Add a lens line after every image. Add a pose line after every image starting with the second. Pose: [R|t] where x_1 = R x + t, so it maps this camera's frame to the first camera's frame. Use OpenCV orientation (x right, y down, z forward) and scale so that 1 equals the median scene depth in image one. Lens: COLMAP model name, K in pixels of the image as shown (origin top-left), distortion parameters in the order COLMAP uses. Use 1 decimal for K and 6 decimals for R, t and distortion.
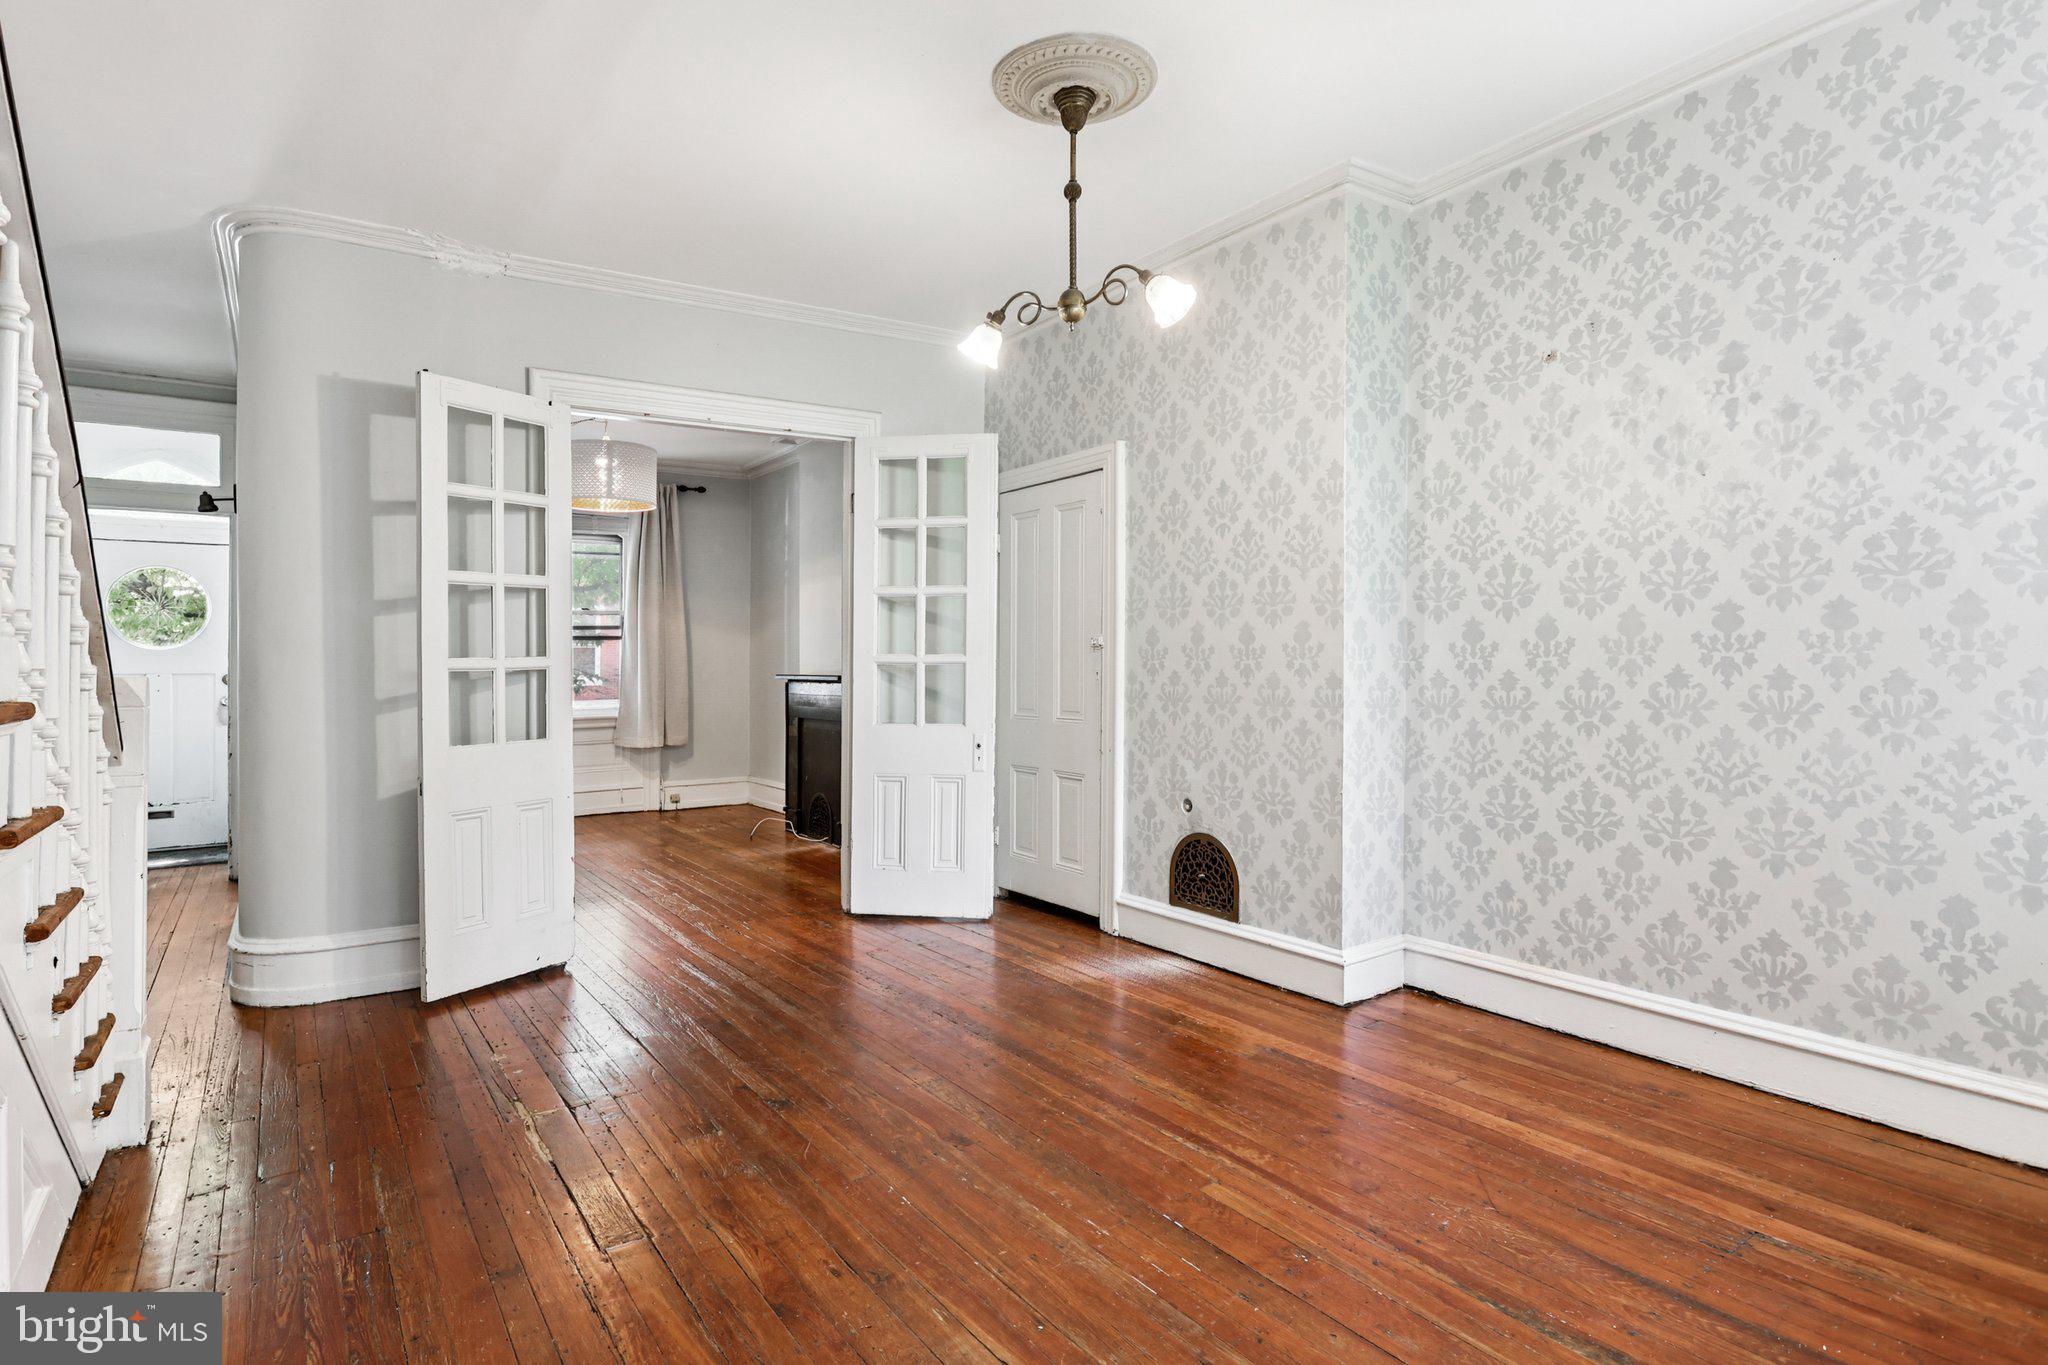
lens RADIAL K [[1022.7, 0, 985.1], [0, 1022.7, 661.6], [0, 0, 1]] dist [-0.063880, 0.032479]
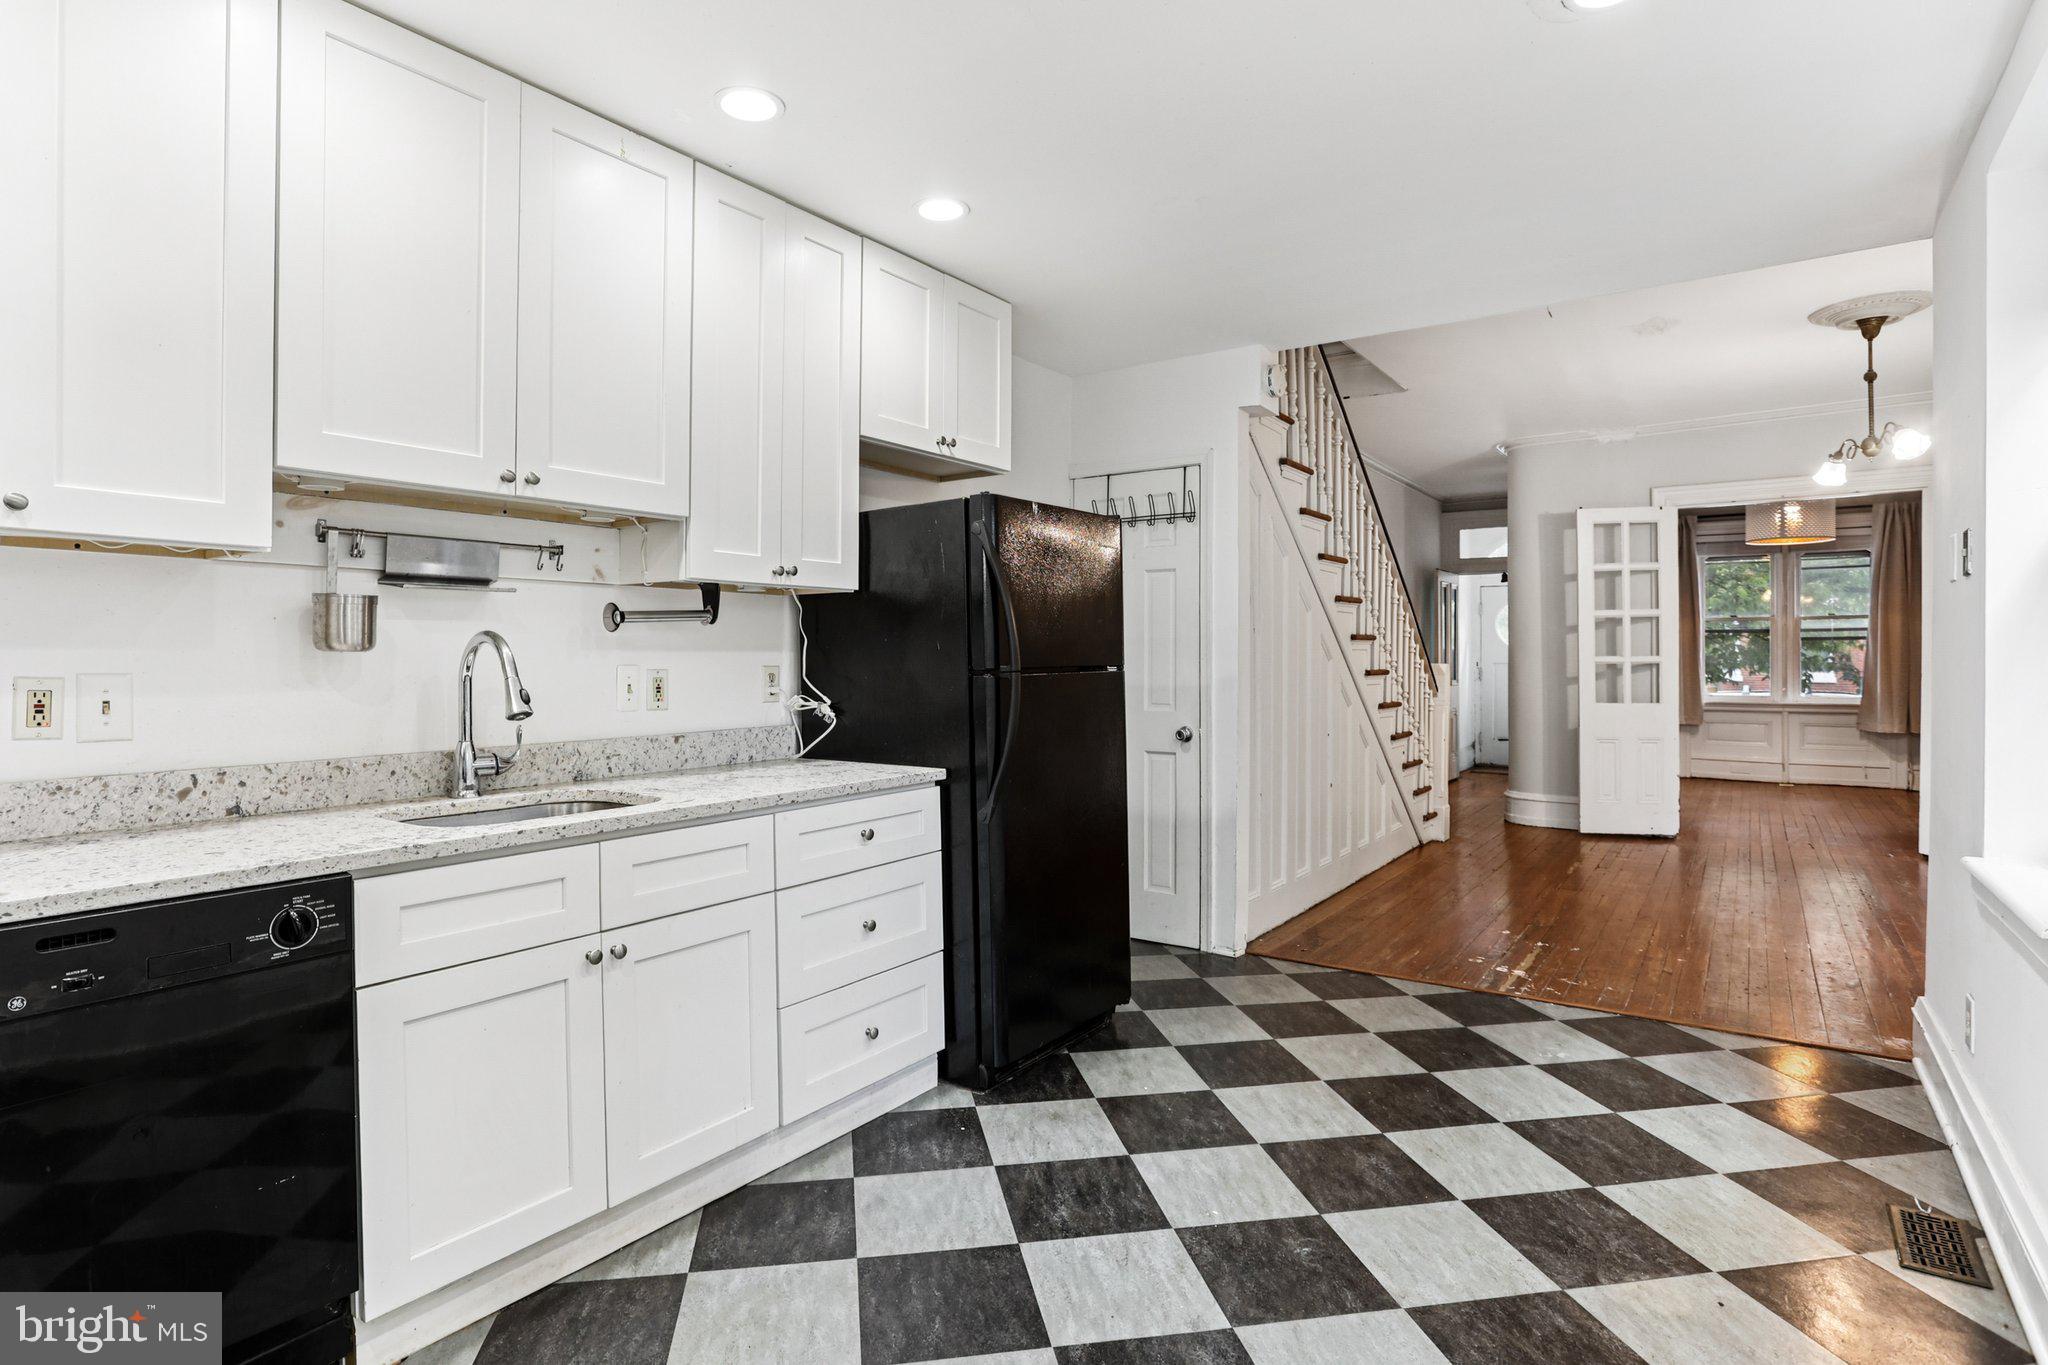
lens RADIAL K [[1022.7, 0, 985.1], [0, 1022.7, 661.6], [0, 0, 1]] dist [-0.063880, 0.032479]
pose [[0.314739, 0.006013, -0.949159, 0.889248], [0.000512, 0.999979, 0.006505, -0.005602], [0.949178, -0.002533, 0.314729, -0.678535]]
